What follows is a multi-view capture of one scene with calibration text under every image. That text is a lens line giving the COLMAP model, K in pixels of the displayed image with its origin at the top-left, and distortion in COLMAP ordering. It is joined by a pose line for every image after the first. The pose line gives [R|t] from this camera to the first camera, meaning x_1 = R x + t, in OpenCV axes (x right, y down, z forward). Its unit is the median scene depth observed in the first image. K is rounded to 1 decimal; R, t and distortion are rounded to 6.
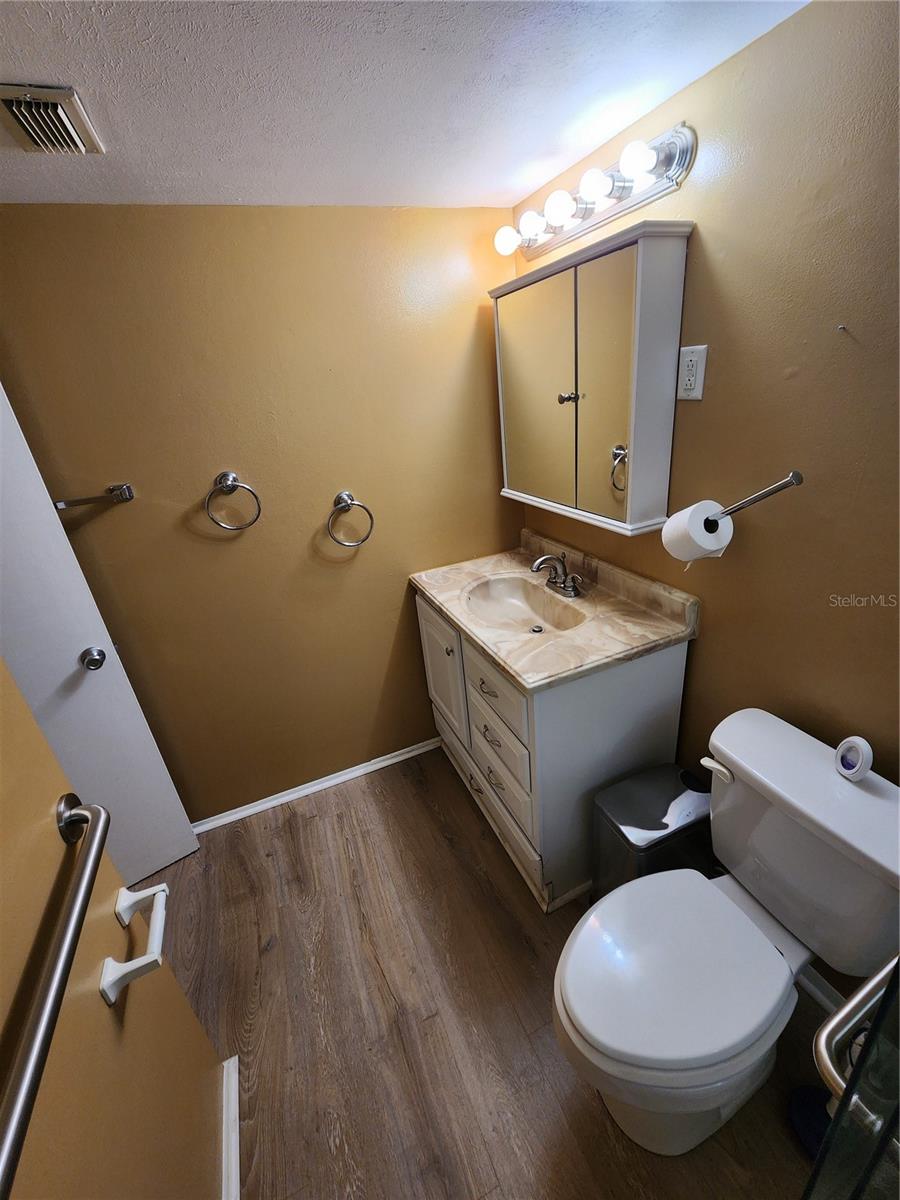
lens RADIAL K [[494.2, 0, 450.6], [0, 494.2, 601.6], [0, 0, 1]] dist [-0.001430, 0.001373]
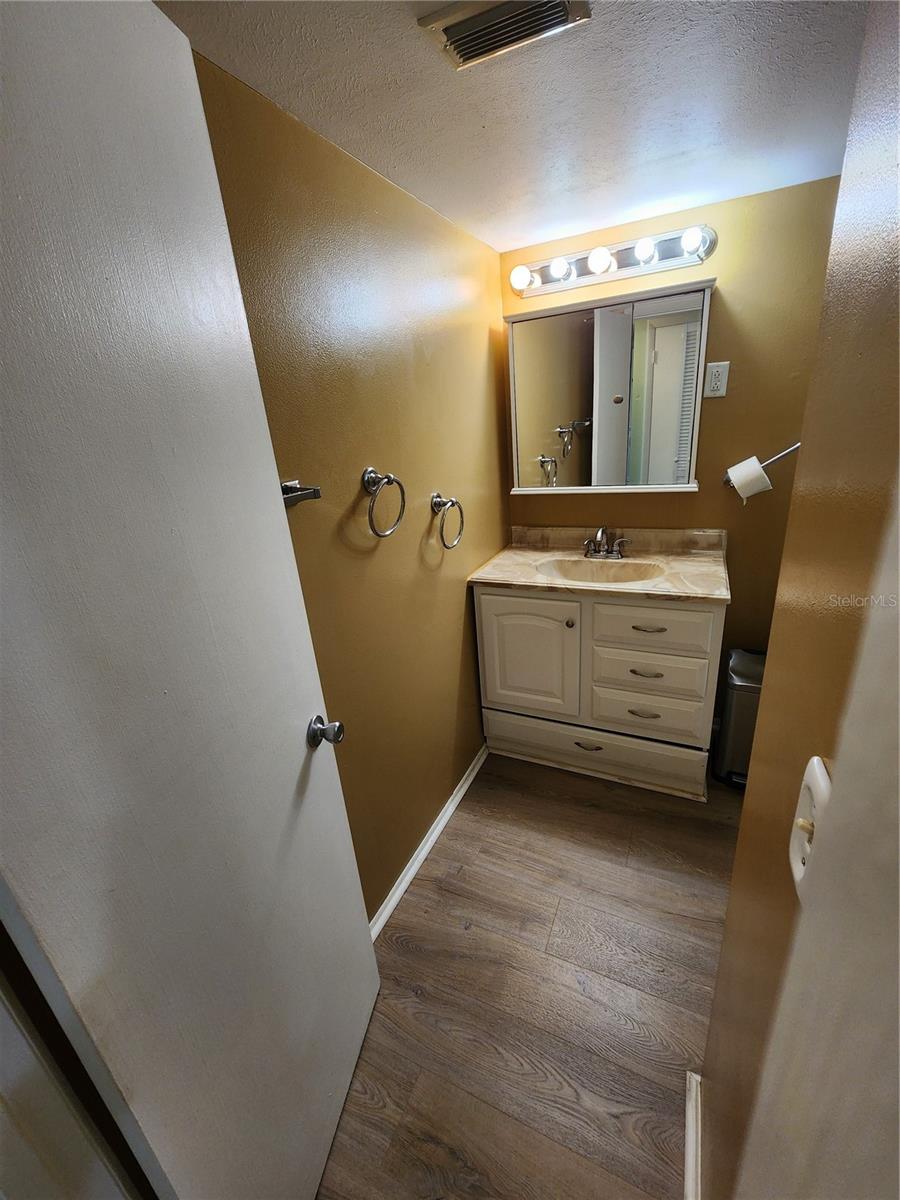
lens RADIAL K [[494.2, 0, 449.4], [0, 494.2, 601.0], [0, 0, 1]] dist [-0.001430, 0.001373]
pose [[0.753273, -0.195682, 0.627924, -0.912606], [0.274574, 0.961102, -0.029875, 0.013225], [-0.597653, 0.194916, 0.777701, 0.318935]]
